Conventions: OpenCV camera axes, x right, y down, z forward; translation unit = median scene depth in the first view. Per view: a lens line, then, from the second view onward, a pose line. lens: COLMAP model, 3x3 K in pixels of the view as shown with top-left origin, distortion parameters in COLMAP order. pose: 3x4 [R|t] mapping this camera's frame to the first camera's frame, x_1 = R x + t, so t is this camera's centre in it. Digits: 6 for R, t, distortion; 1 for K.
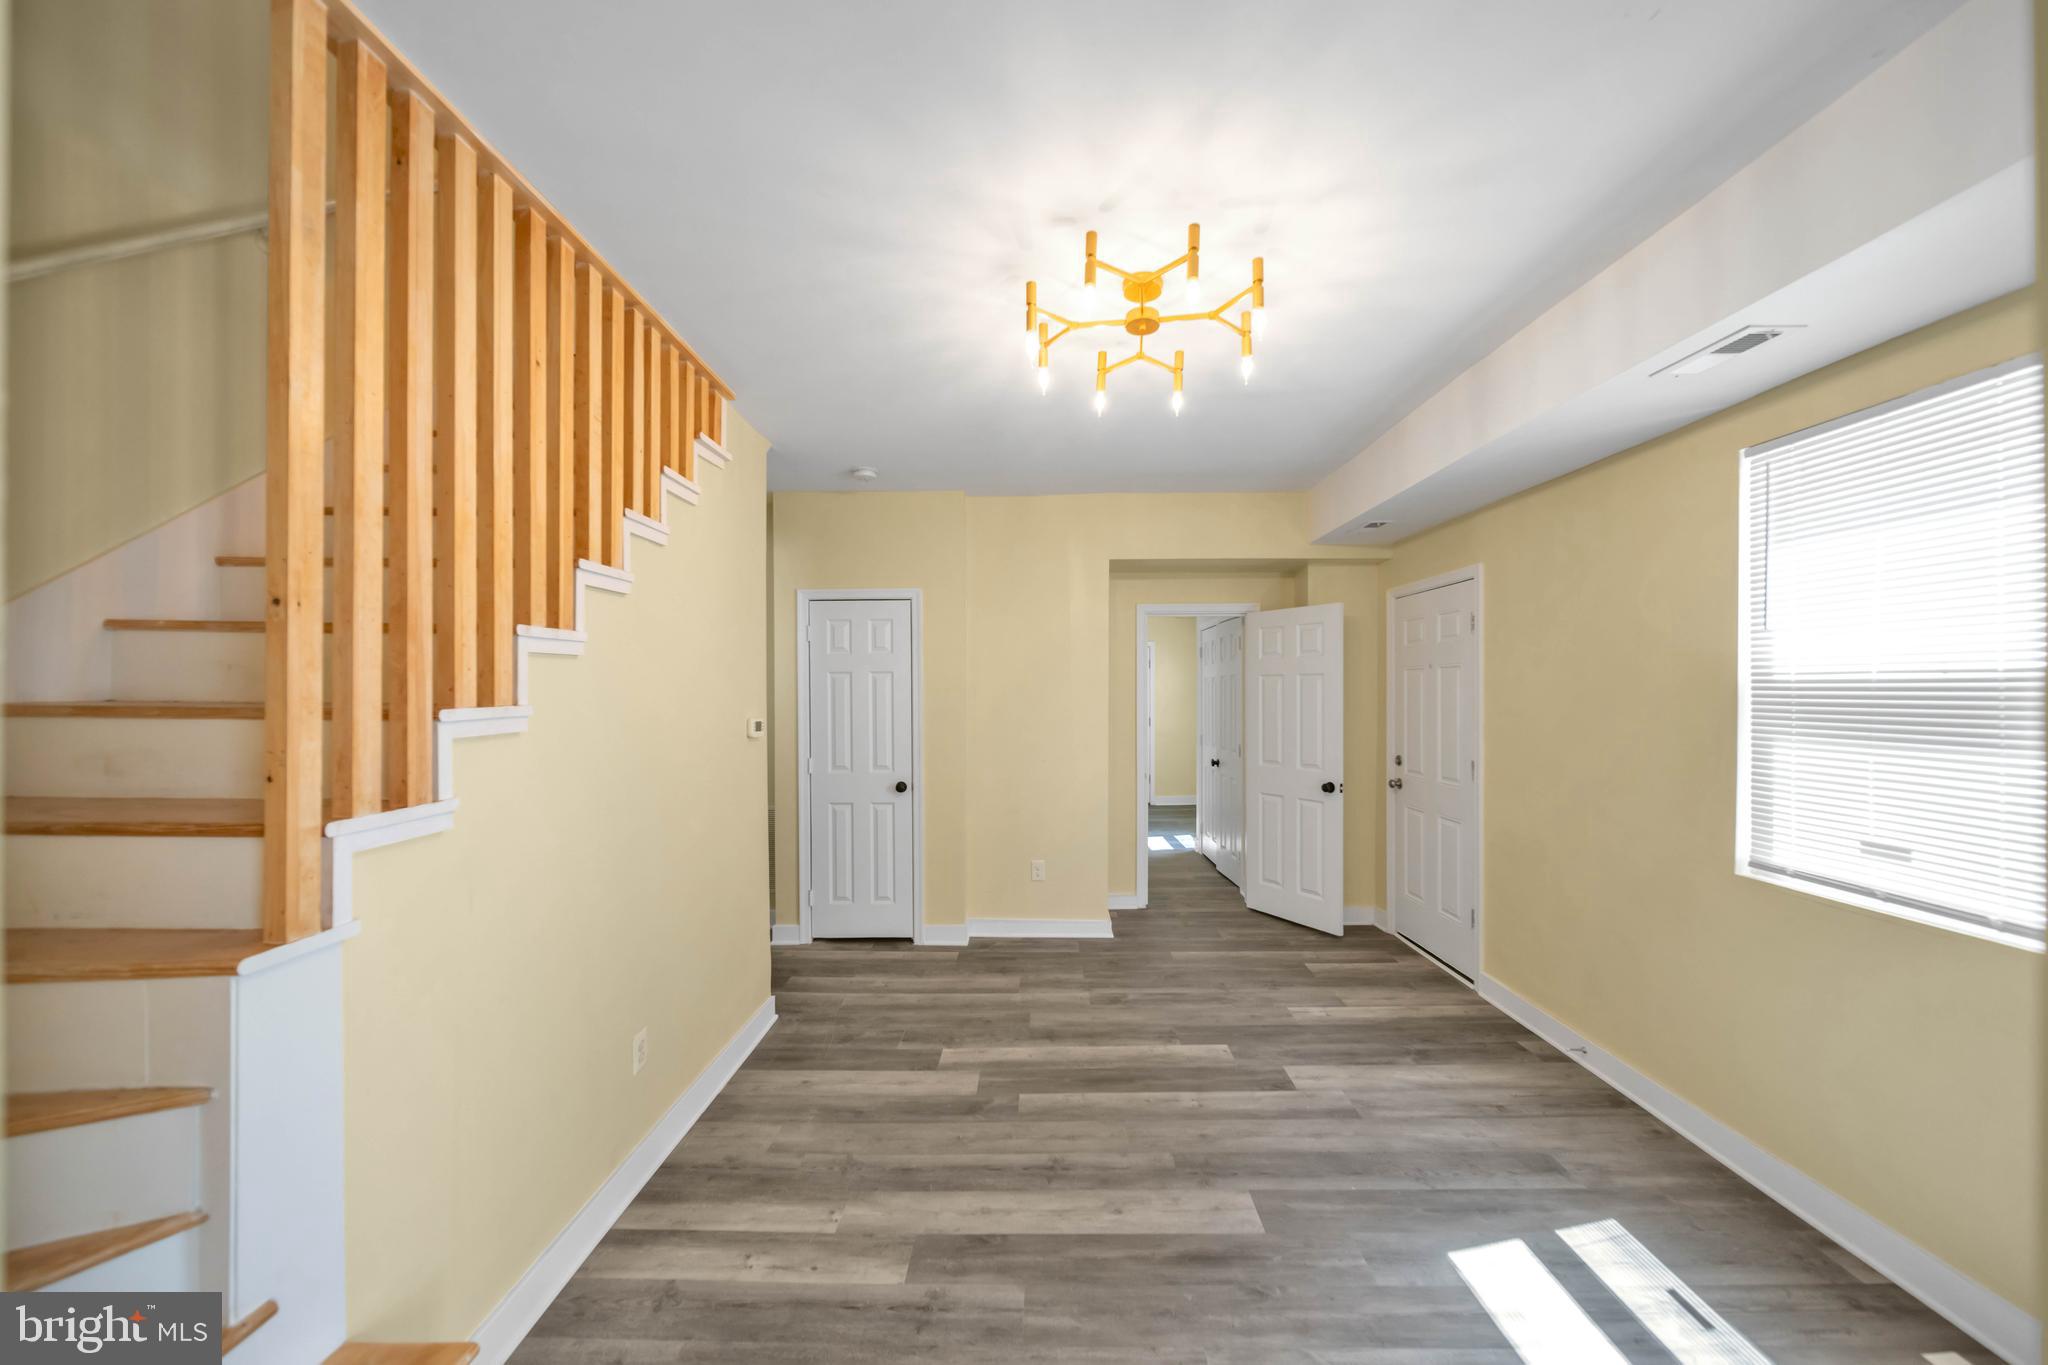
lens RADIAL K [[729.0, 0, 1018.4], [0, 729.0, 693.0], [0, 0, 1]] dist [-0.000386, -0.000866]
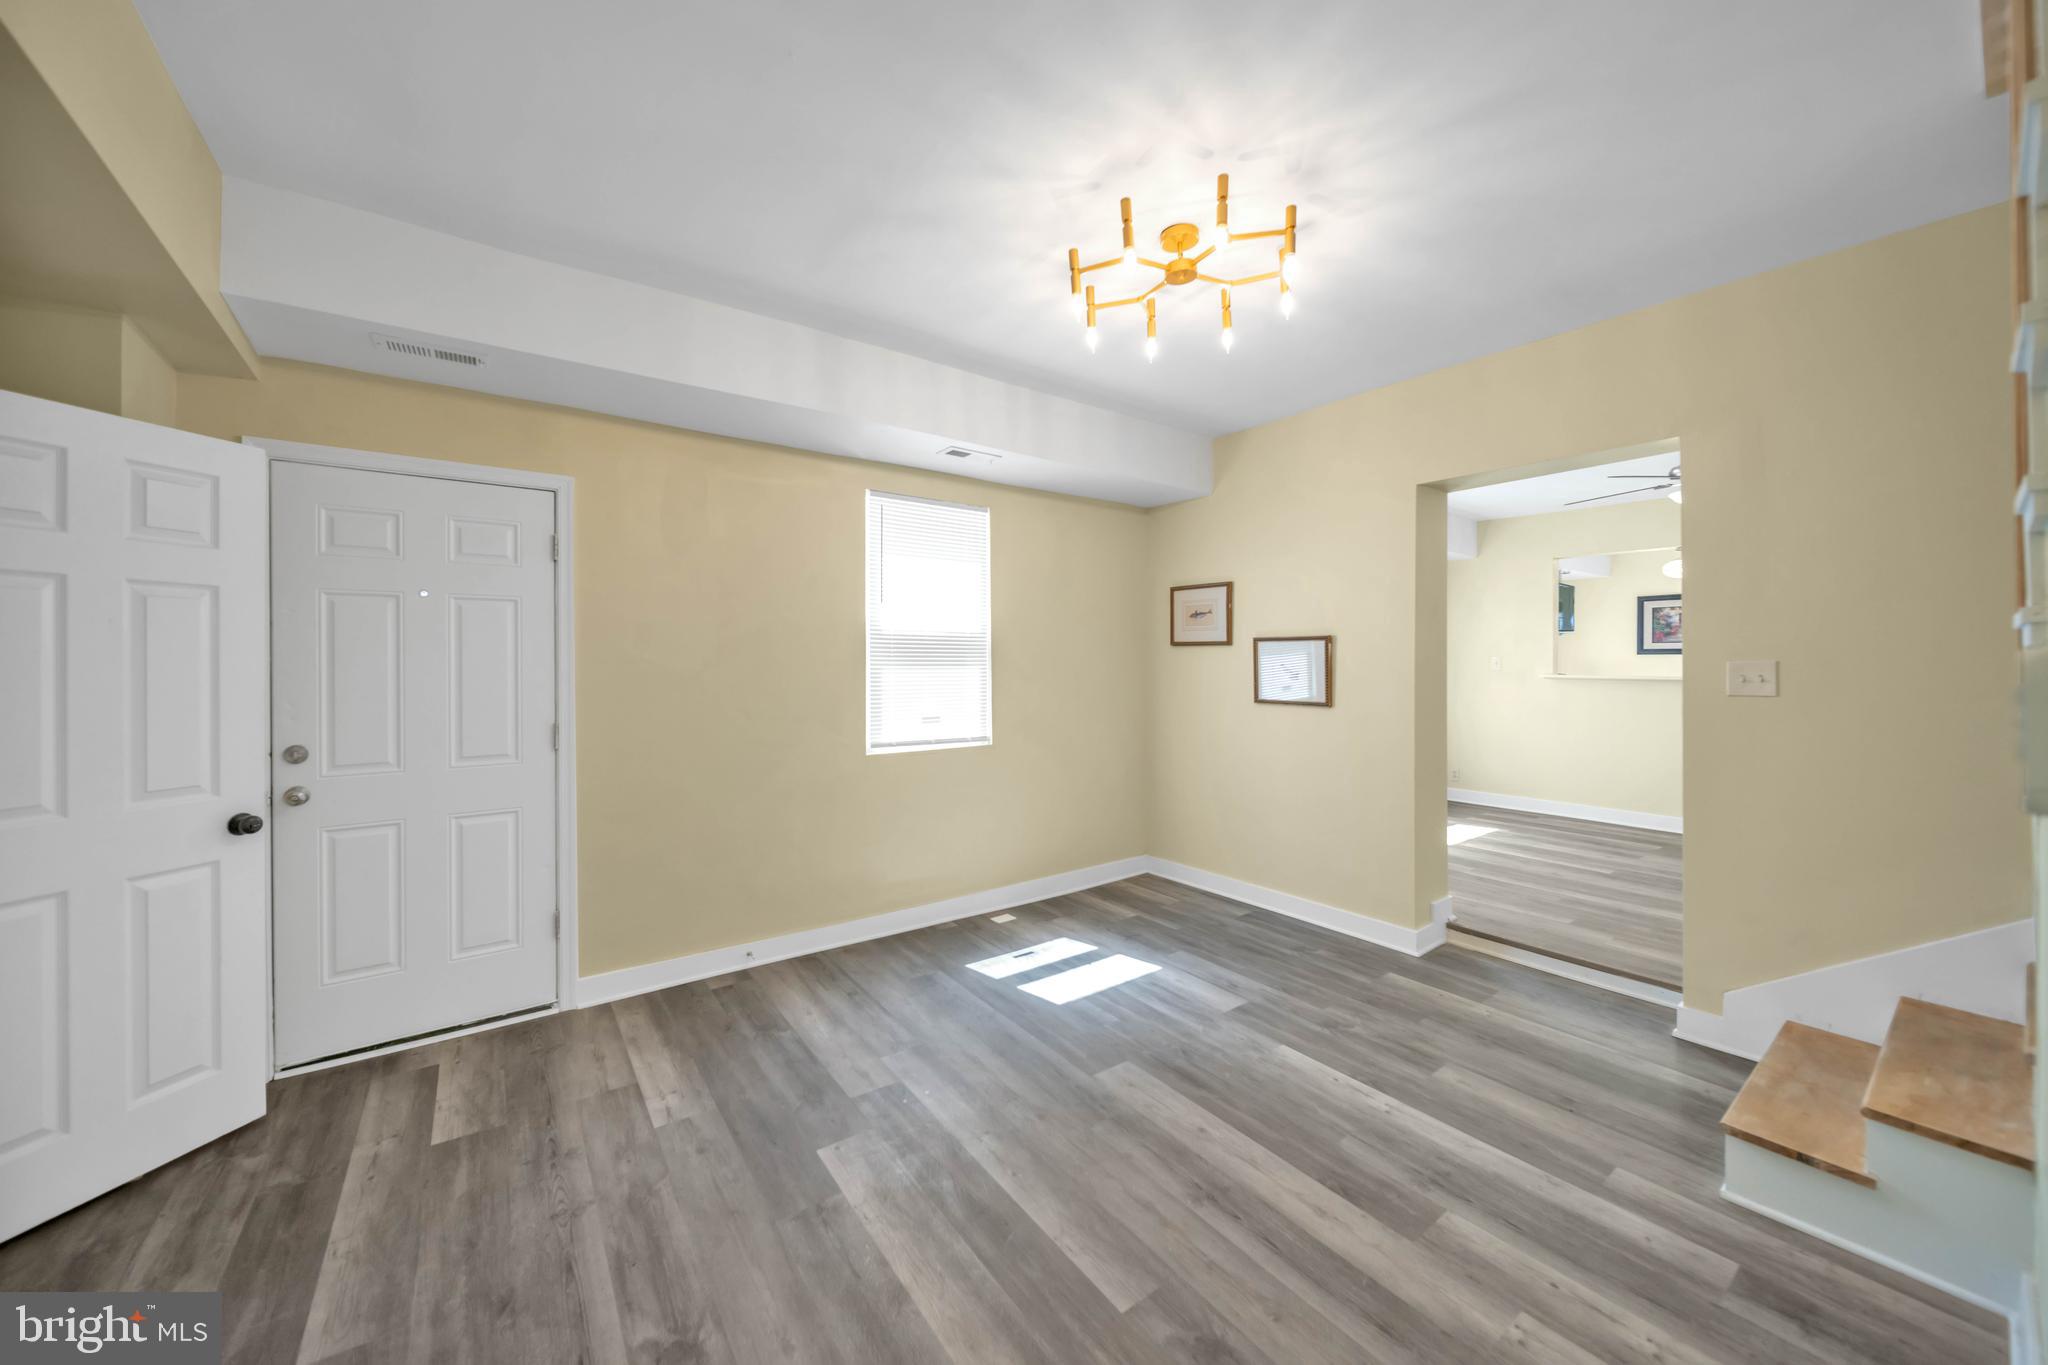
lens RADIAL K [[729.0, 0, 1025.5], [0, 729.0, 666.2], [0, 0, 1]] dist [-0.000386, -0.000866]
pose [[-0.609097, -0.000516, 0.793096, -0.497255], [0.006696, 0.999961, 0.005793, 0.048235], [-0.793068, 0.008840, -0.609069, 1.722022]]
